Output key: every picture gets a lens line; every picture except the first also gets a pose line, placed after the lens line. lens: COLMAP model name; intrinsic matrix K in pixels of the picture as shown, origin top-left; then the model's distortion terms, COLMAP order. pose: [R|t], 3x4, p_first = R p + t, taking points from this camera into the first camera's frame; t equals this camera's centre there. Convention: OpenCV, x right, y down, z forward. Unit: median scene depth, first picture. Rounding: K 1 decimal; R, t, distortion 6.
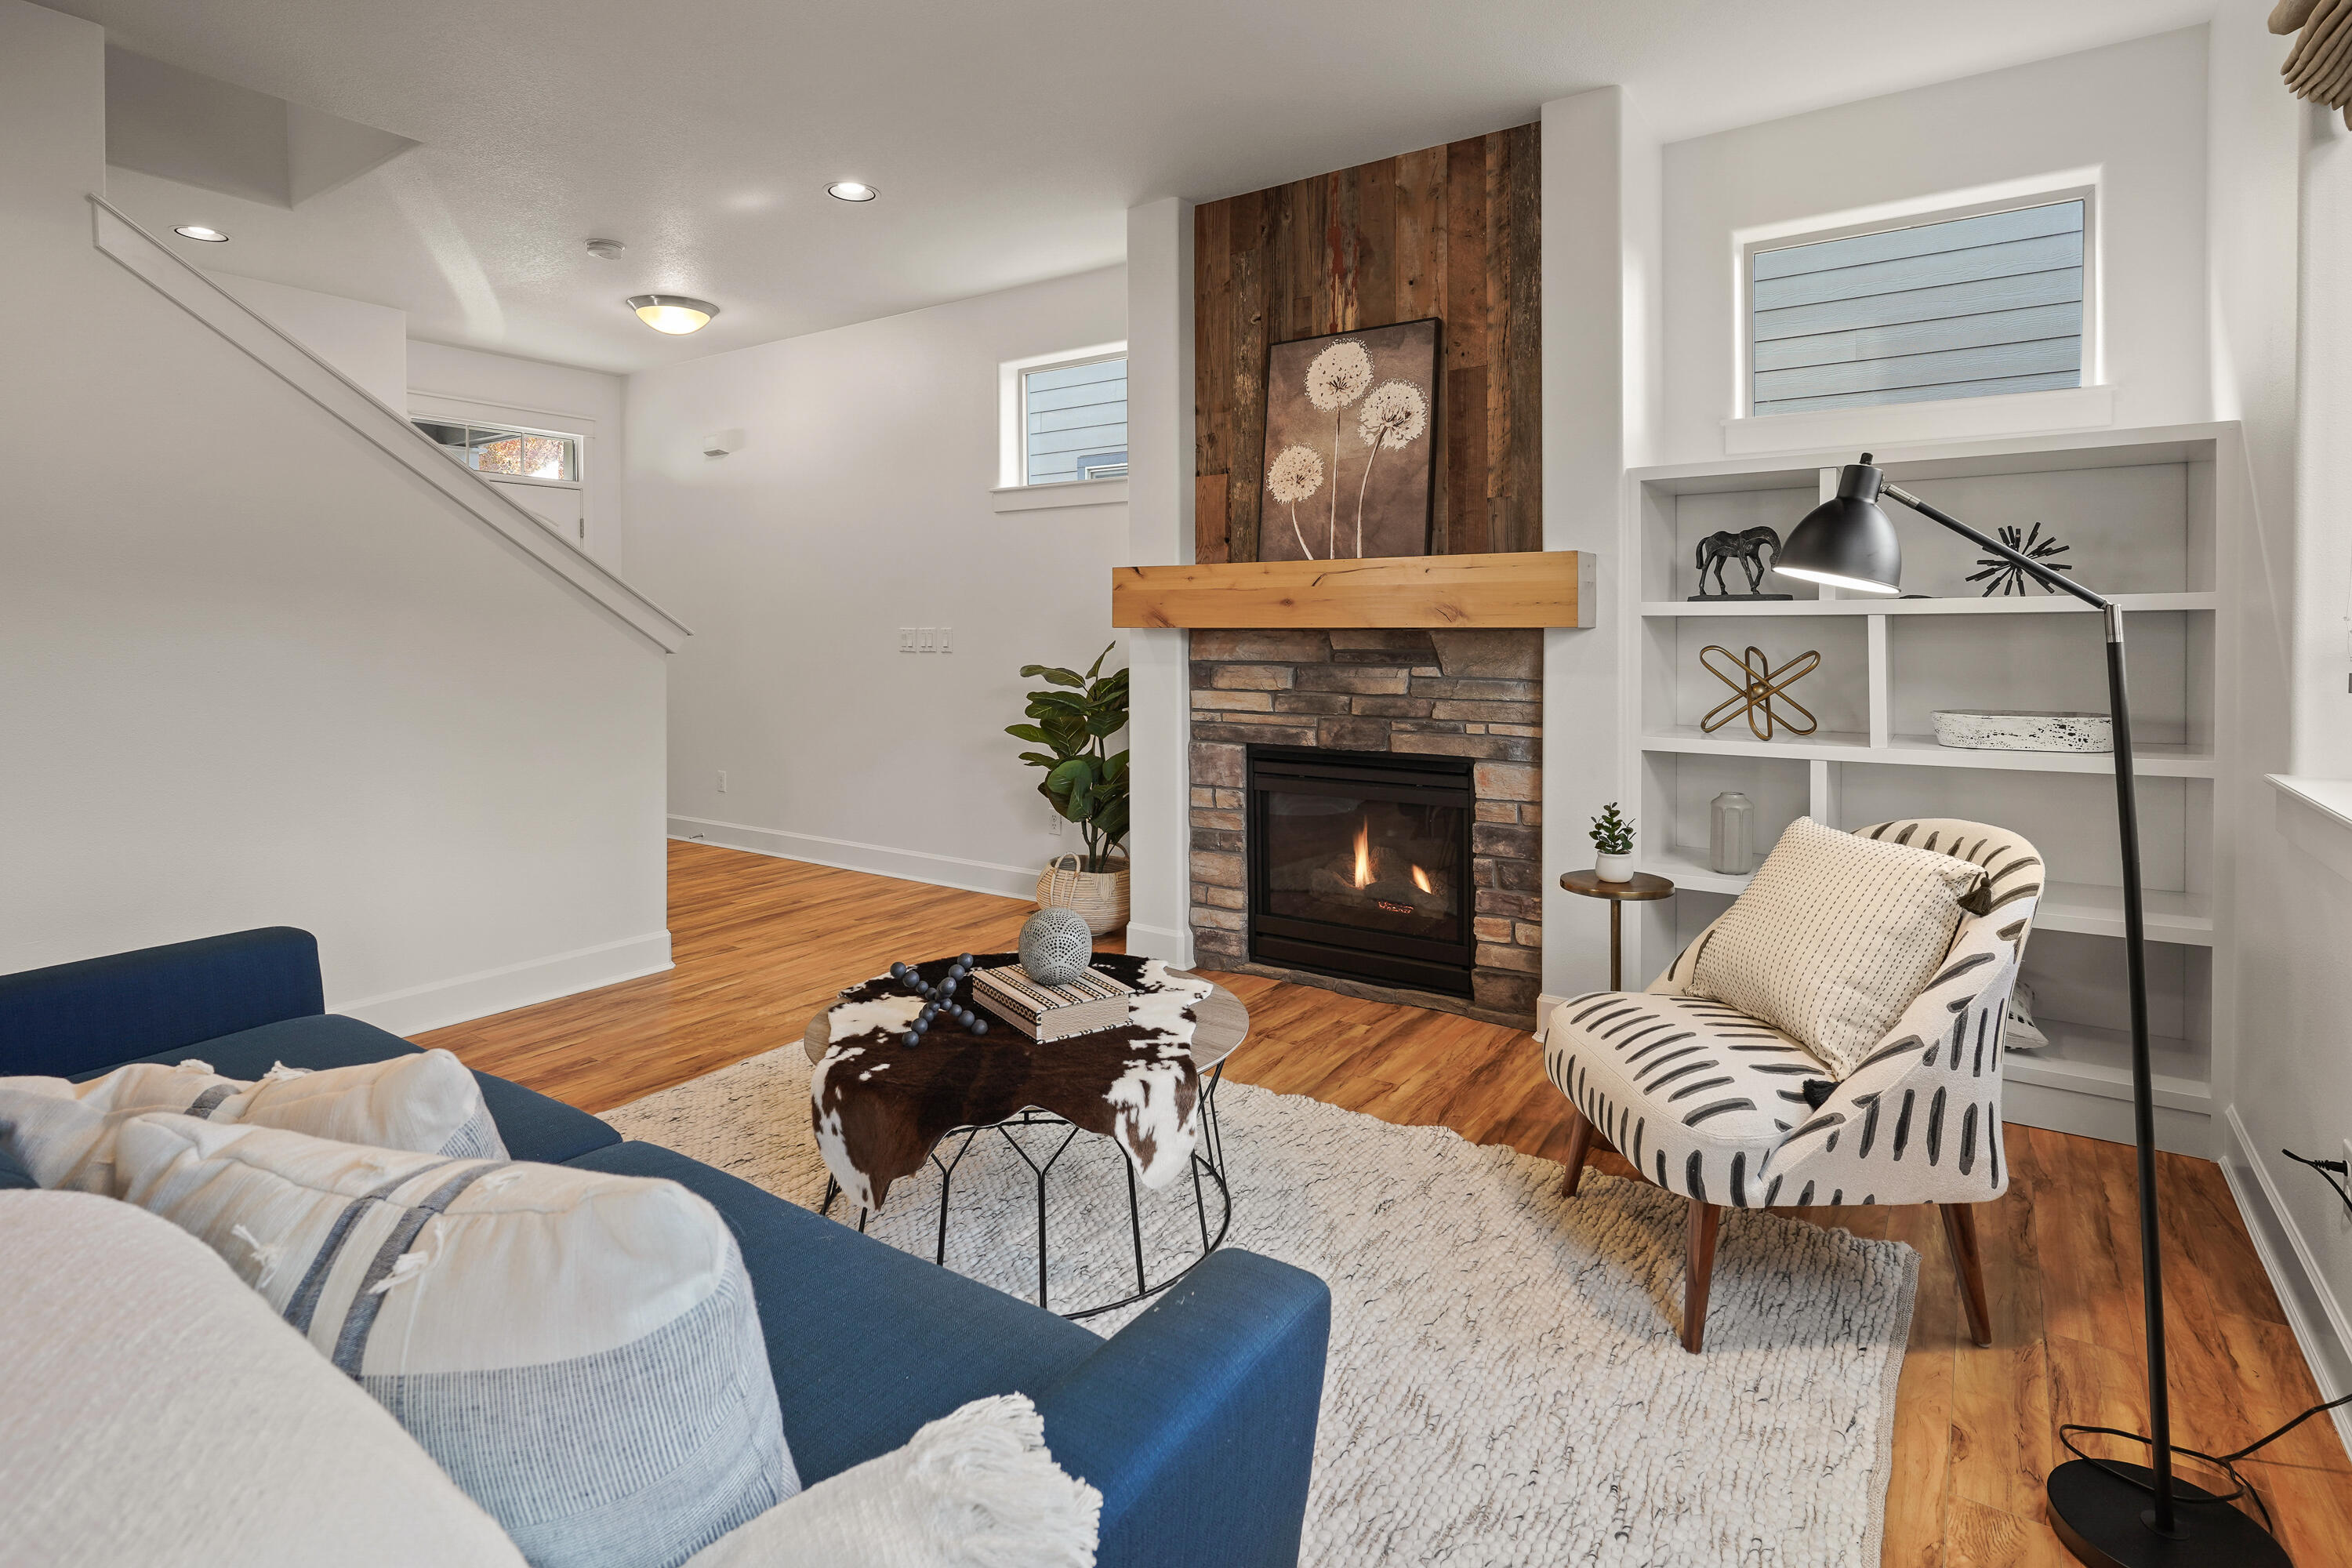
lens RADIAL K [[1142.6, 0, 1204.4], [0, 1142.6, 650.5], [0, 0, 1]] dist [-0.006314, 0.004099]
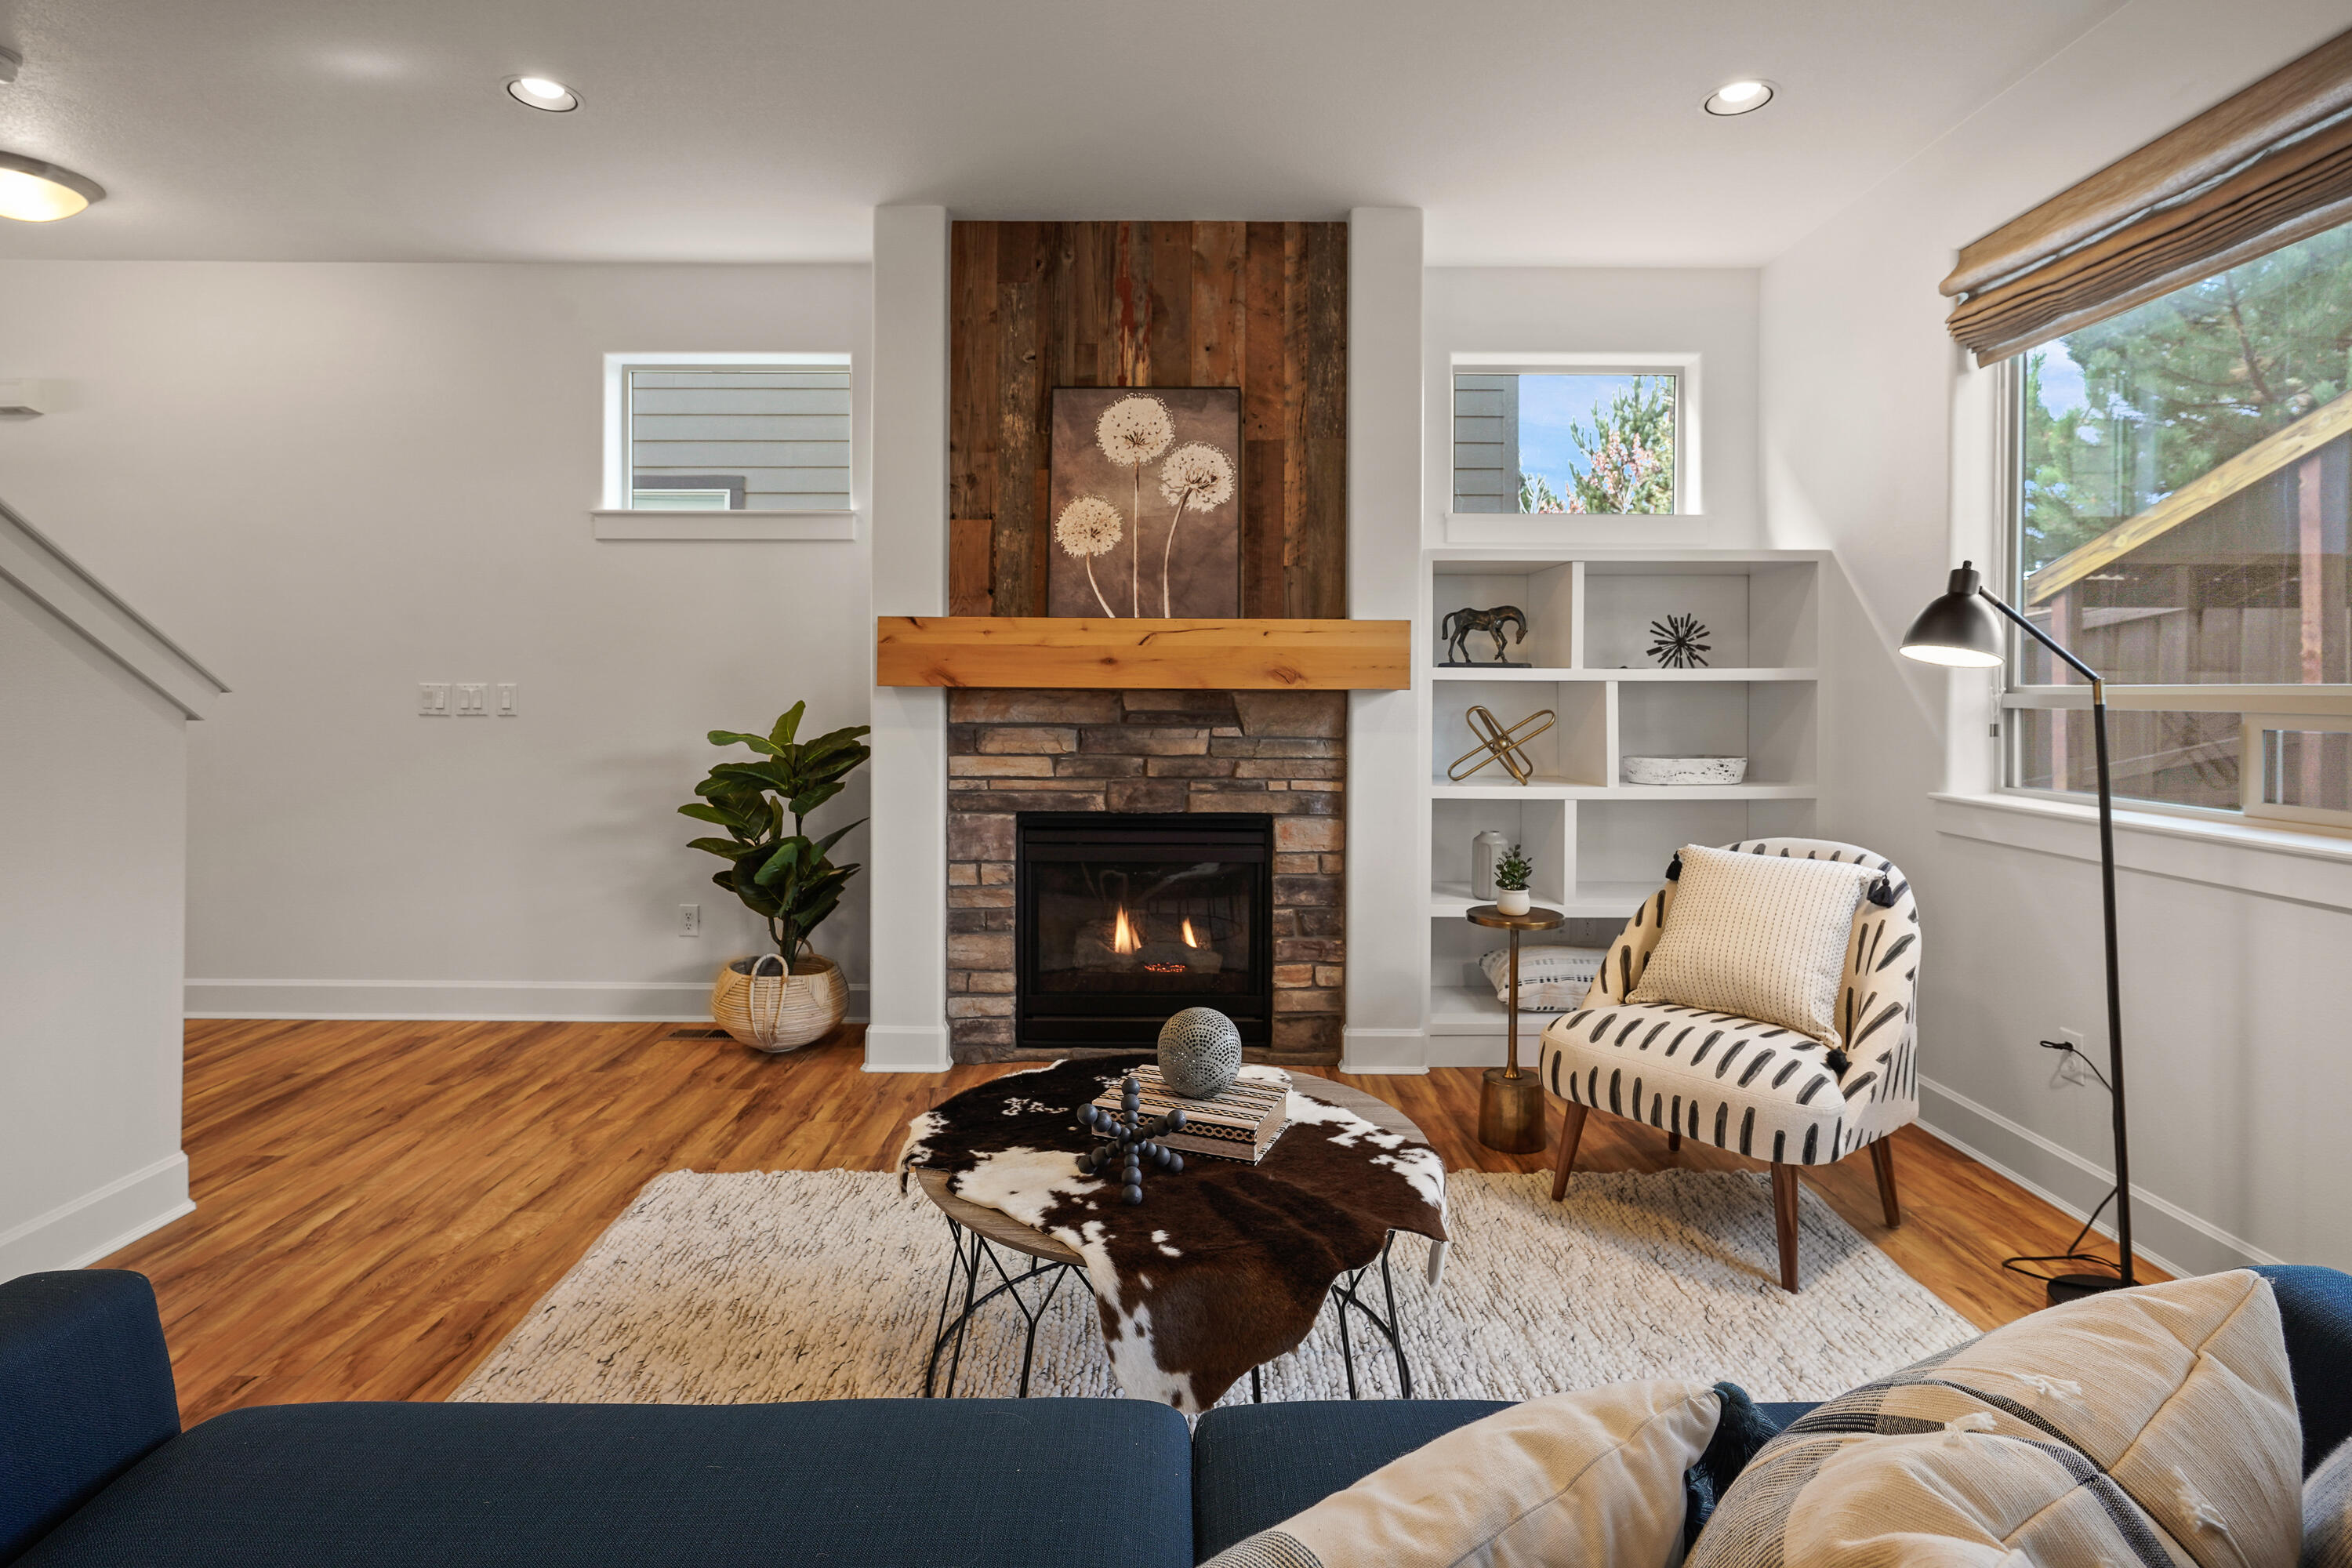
lens RADIAL K [[1142.6, 0, 1190.8], [0, 1142.6, 686.8], [0, 0, 1]] dist [-0.006314, 0.004099]
pose [[0.832171, 0.002723, 0.554512, -0.393885], [0.003791, 0.999937, -0.010601, -0.010889], [-0.554506, 0.010924, 0.832108, 0.166365]]
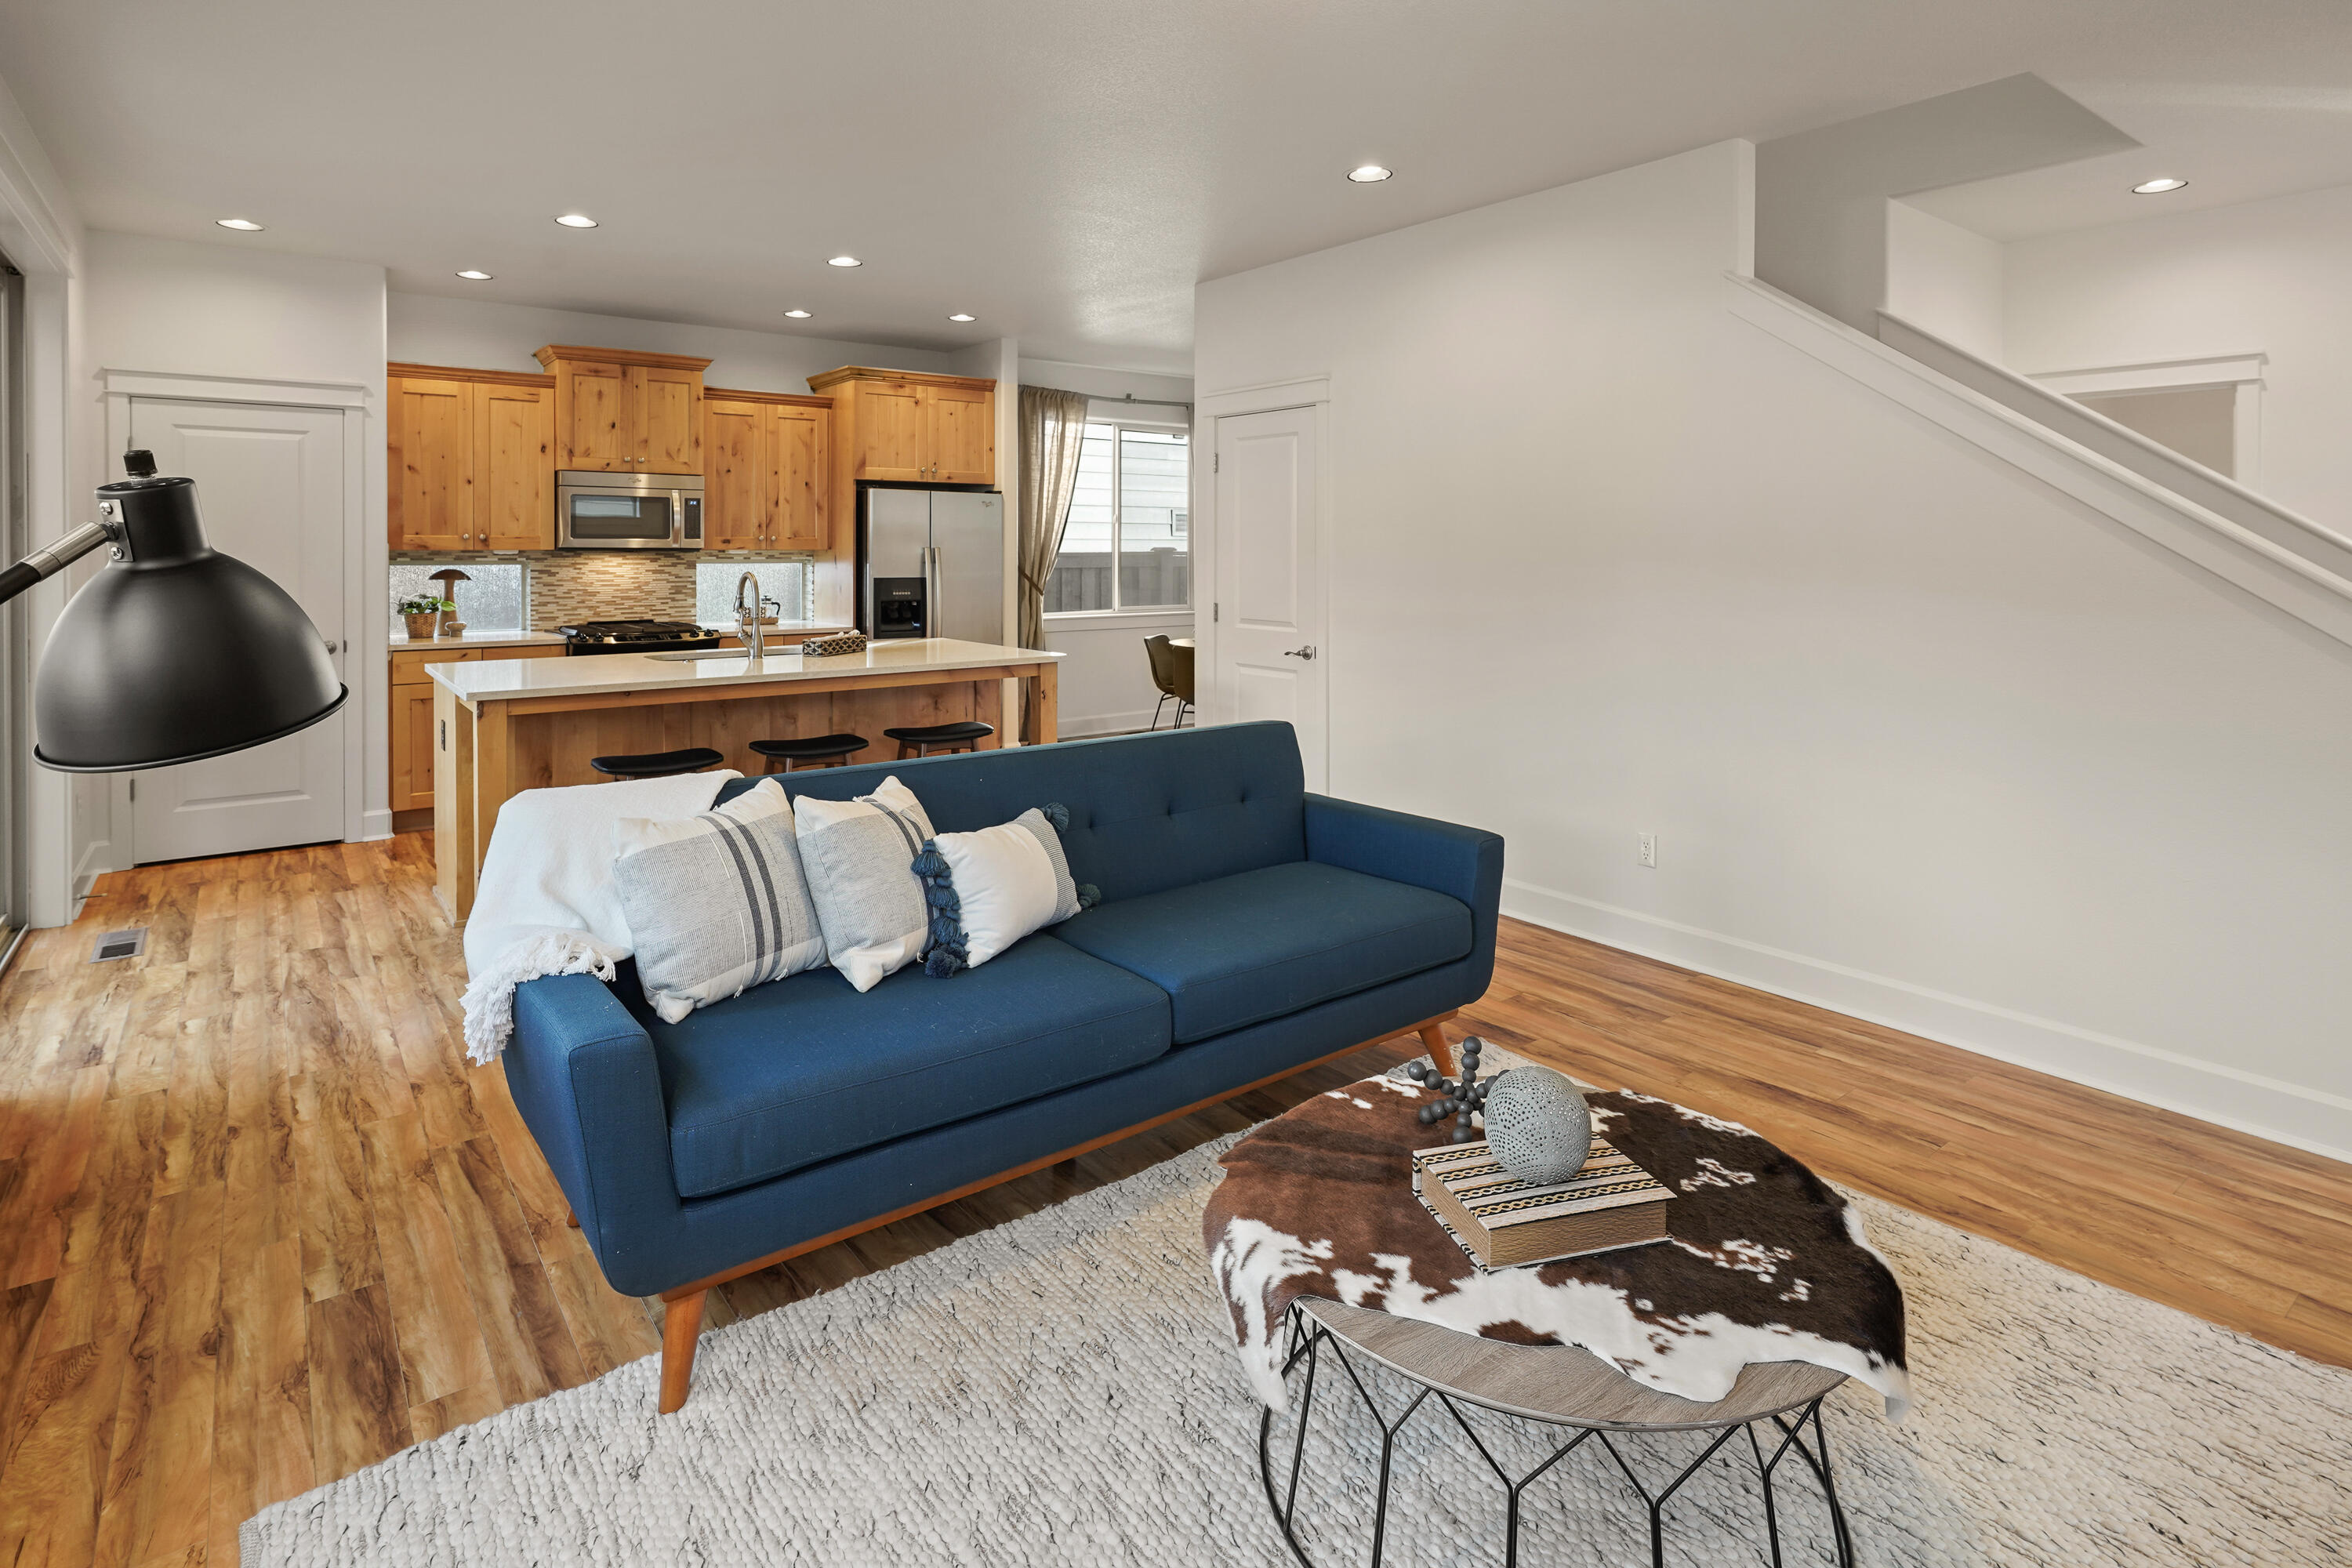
lens RADIAL K [[1142.6, 0, 1122.0], [0, 1142.6, 554.1], [0, 0, 1]] dist [-0.006314, 0.004099]
pose [[-0.348277, 0.004255, -0.937382, 0.338678], [-0.011433, 0.999896, 0.008787, -0.062756], [0.937322, 0.013778, -0.348192, 0.593814]]
